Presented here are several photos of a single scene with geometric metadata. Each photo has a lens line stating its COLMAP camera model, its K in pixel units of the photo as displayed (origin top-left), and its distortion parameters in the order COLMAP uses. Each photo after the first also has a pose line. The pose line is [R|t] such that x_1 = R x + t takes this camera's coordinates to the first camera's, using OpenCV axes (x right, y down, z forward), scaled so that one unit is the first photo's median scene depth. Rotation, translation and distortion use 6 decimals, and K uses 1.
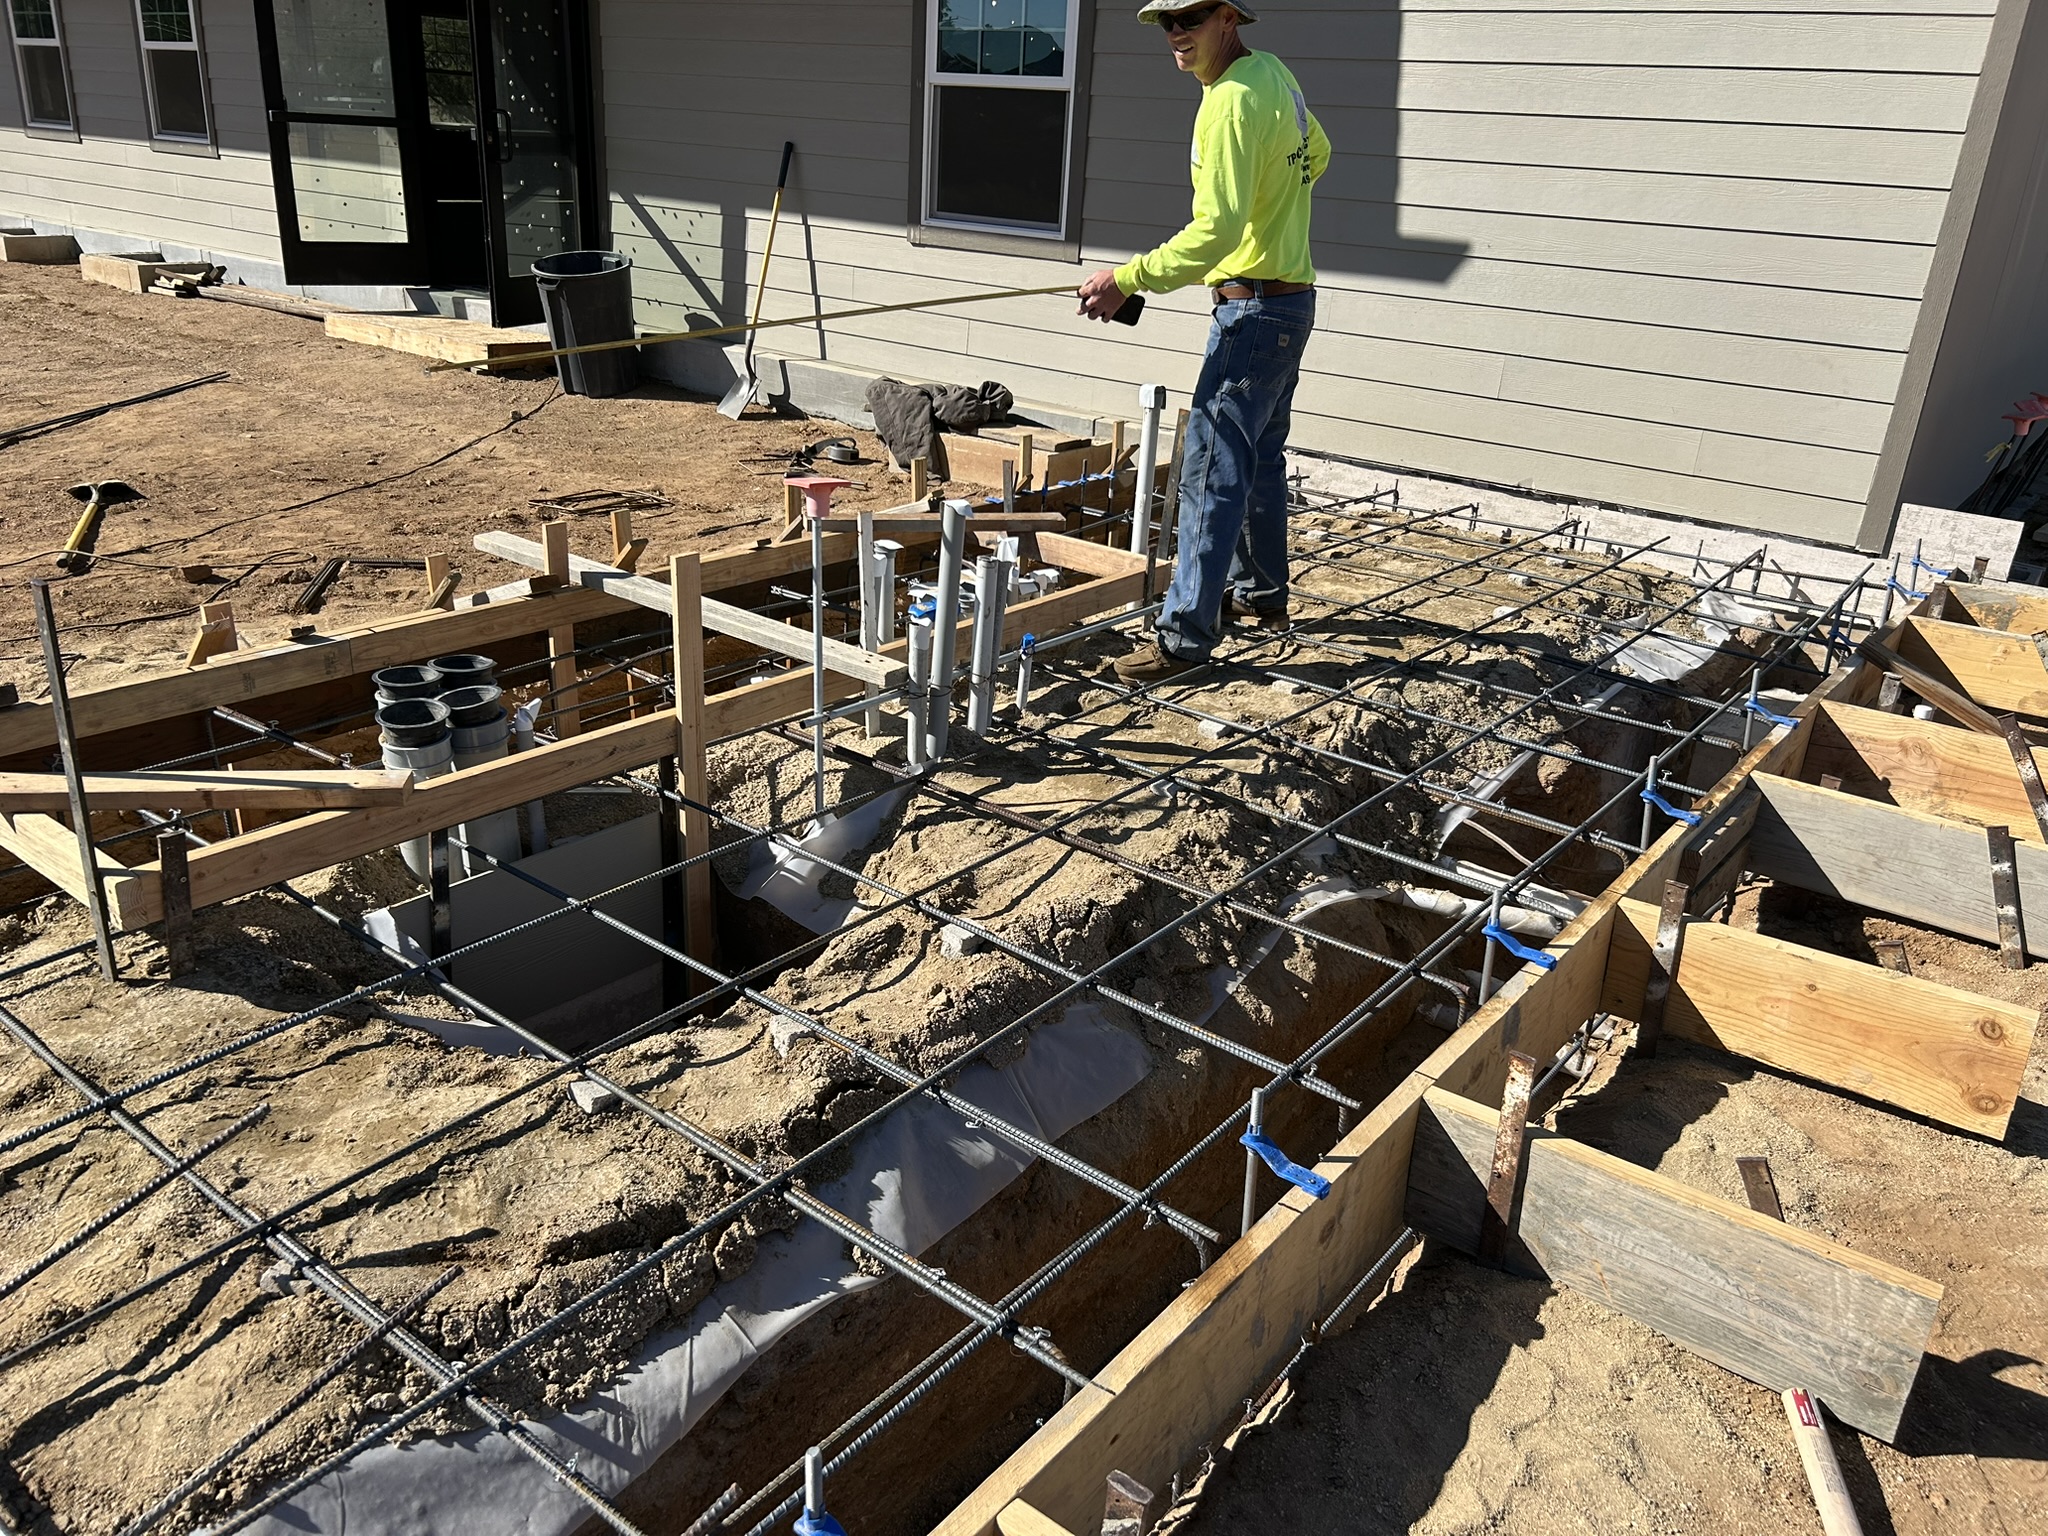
lens RADIAL K [[1556.3, 0, 1032.4], [0, 1556.3, 782.5], [0, 0, 1]] dist [0.043181, -0.051458]
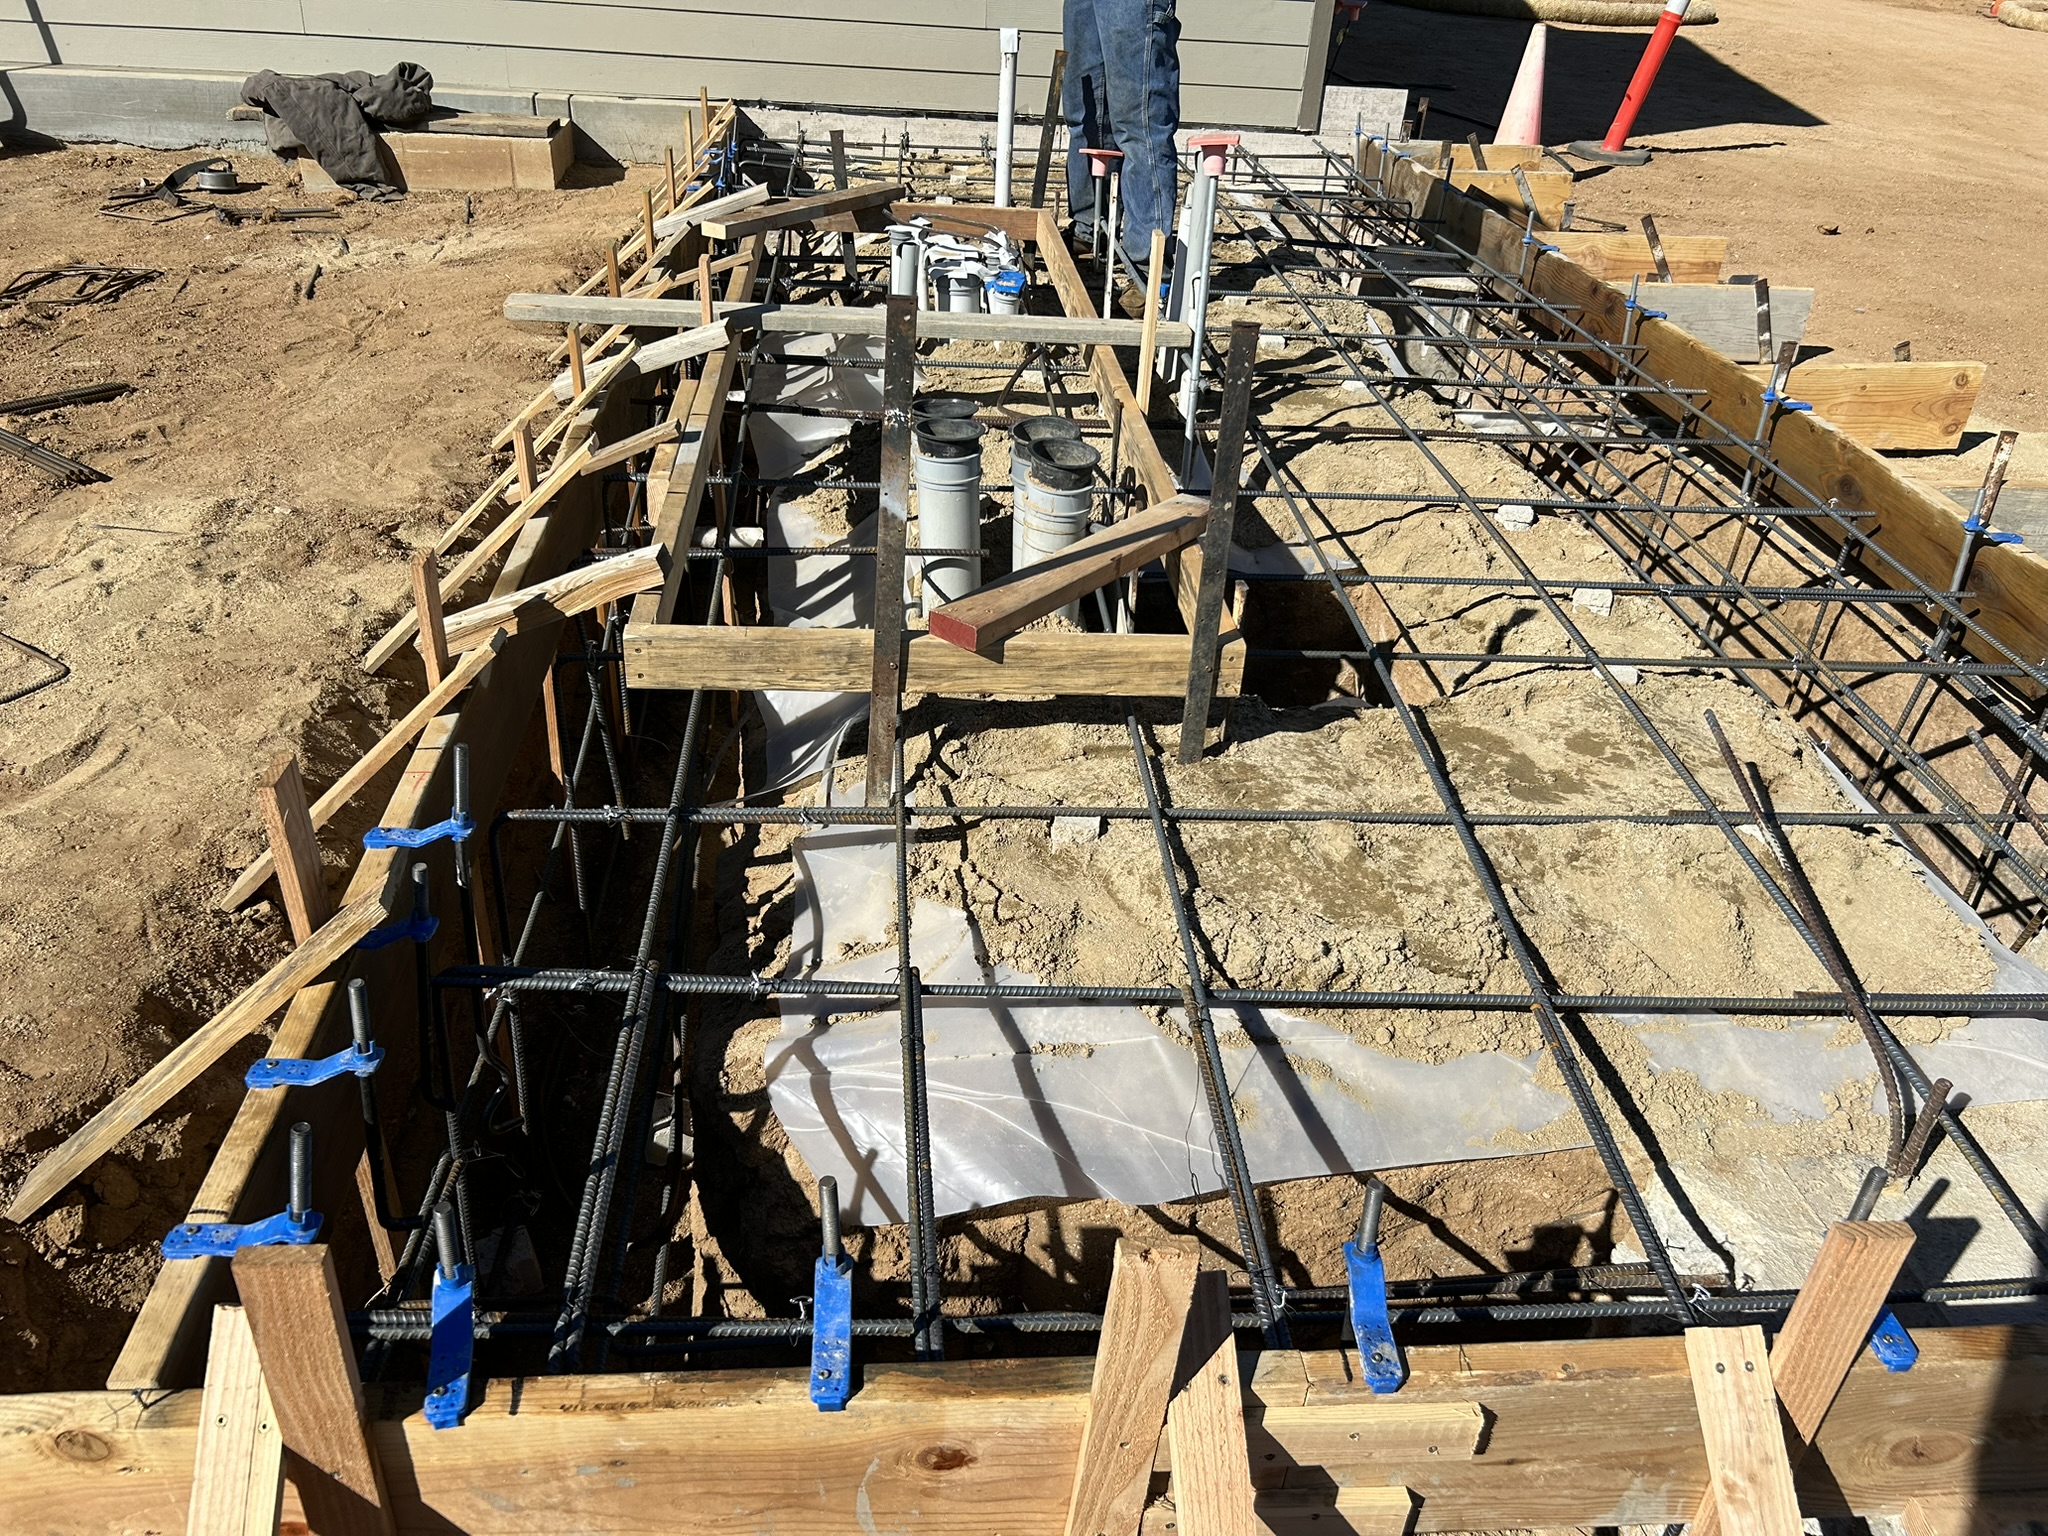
lens RADIAL K [[1556.3, 0, 1035.4], [0, 1556.3, 776.5], [0, 0, 1]] dist [0.043181, -0.051458]
pose [[0.732258, -0.363759, 0.575742, -0.776048], [0.246225, 0.929622, 0.274182, -0.094354], [-0.634958, -0.059009, 0.770290, 0.219172]]
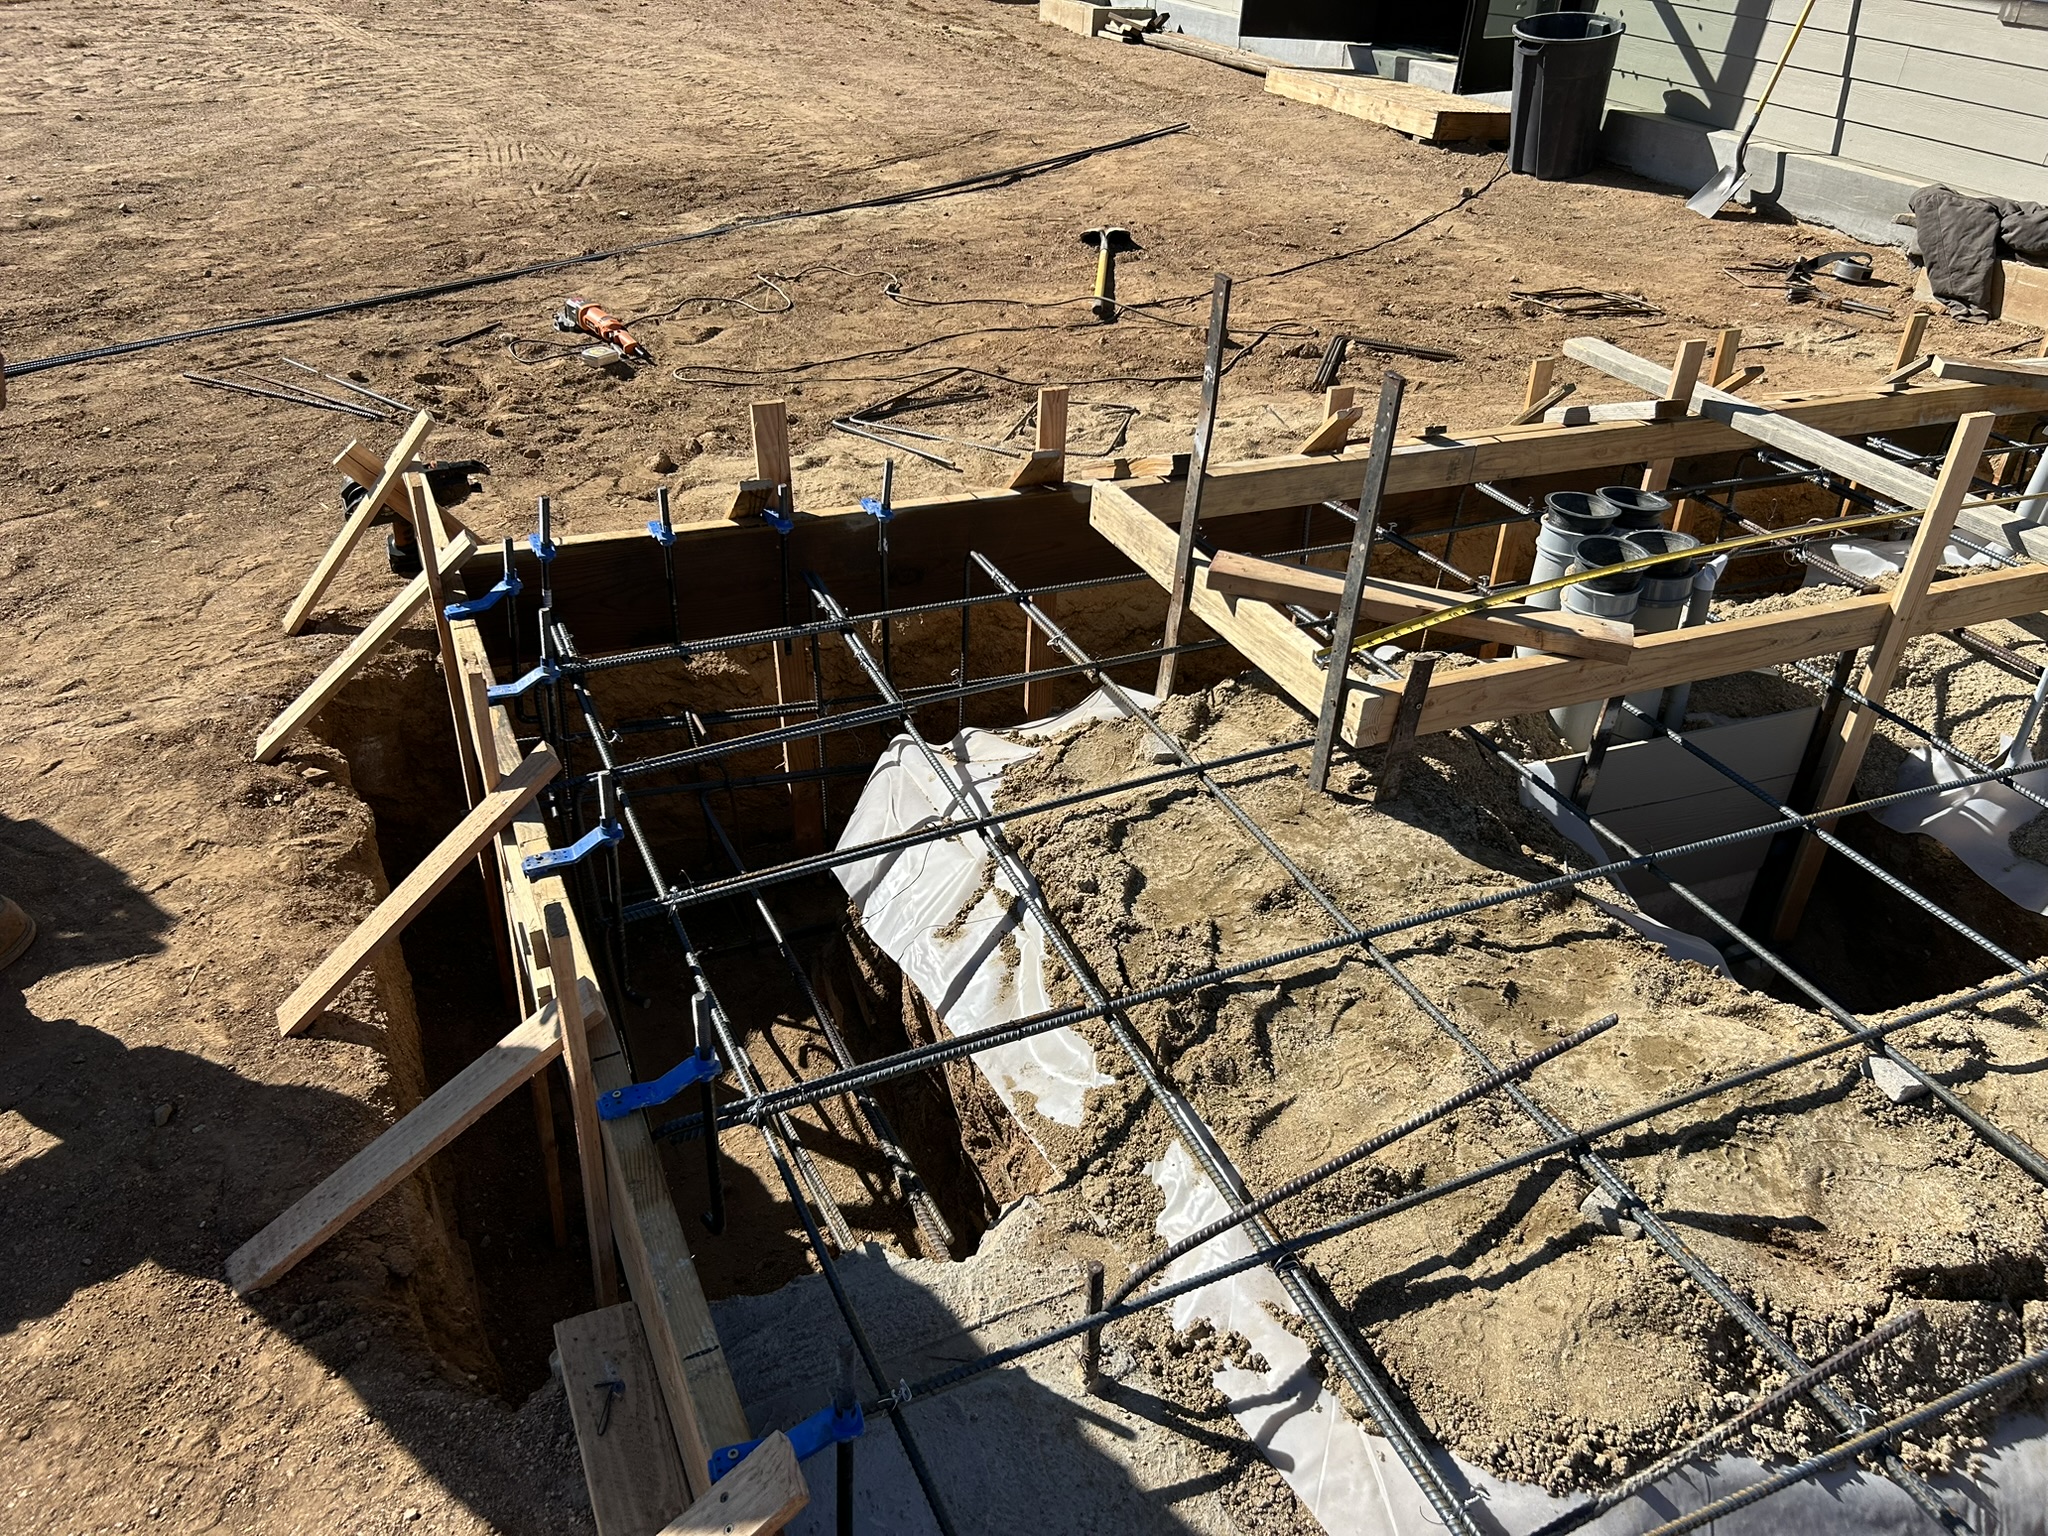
lens RADIAL K [[1556.3, 0, 1031.4], [0, 1556.3, 748.2], [0, 0, 1]] dist [0.043181, -0.051458]
pose [[0.887387, 0.232738, -0.397966, -0.236310], [-0.186475, 0.970653, 0.151852, -0.008127], [0.421629, -0.060541, 0.904745, 0.032103]]
